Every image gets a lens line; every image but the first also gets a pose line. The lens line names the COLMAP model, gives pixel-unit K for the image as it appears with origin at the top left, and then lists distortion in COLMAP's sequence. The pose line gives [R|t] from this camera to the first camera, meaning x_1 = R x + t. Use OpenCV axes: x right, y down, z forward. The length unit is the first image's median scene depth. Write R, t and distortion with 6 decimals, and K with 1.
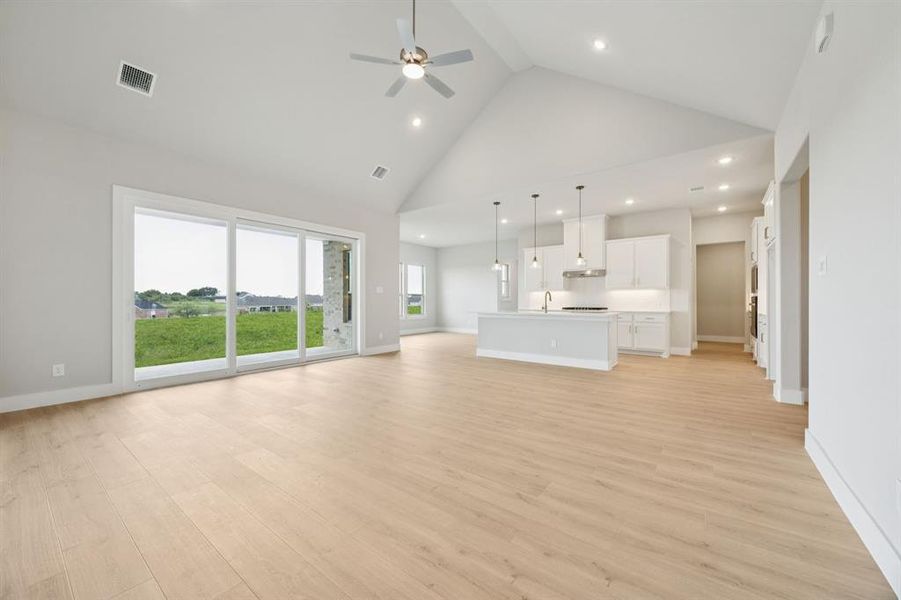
lens RADIAL K [[344.8, 0, 456.4], [0, 344.8, 303.3], [0, 0, 1]] dist [-0.005947, 0.000076]
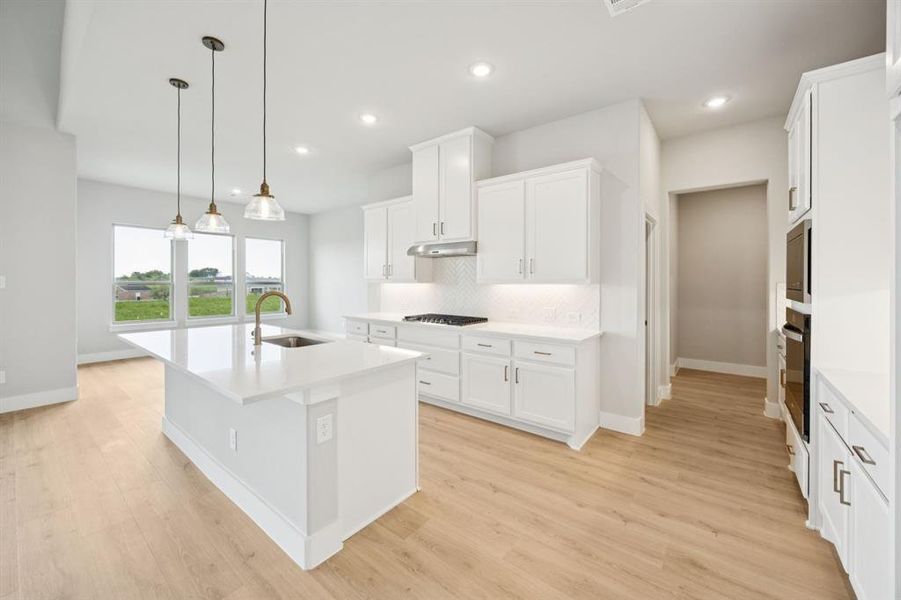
lens RADIAL K [[344.8, 0, 461.1], [0, 344.8, 288.0], [0, 0, 1]] dist [-0.005947, 0.000076]
pose [[0.999948, 0.002620, -0.009817, 0.444393], [-0.002511, 0.999935, 0.011080, -0.039865], [0.009846, -0.011055, 0.999890, 0.546278]]
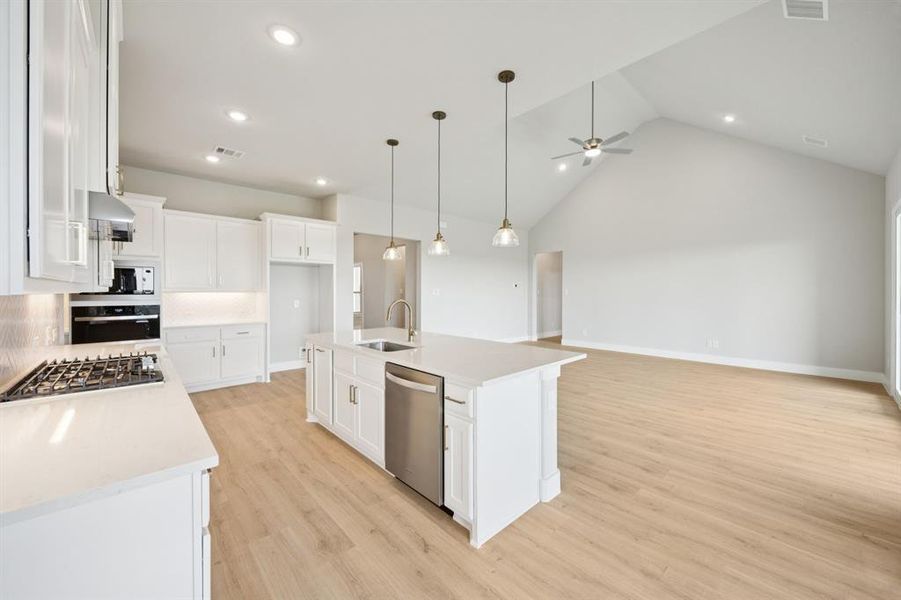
lens RADIAL K [[344.8, 0, 452.4], [0, 344.8, 295.3], [0, 0, 1]] dist [-0.005947, 0.000076]
pose [[-0.982382, -0.002570, 0.186865, 0.098797], [0.001177, 0.999801, 0.019935, -0.045108], [-0.186879, 0.019803, -0.982183, 1.316724]]
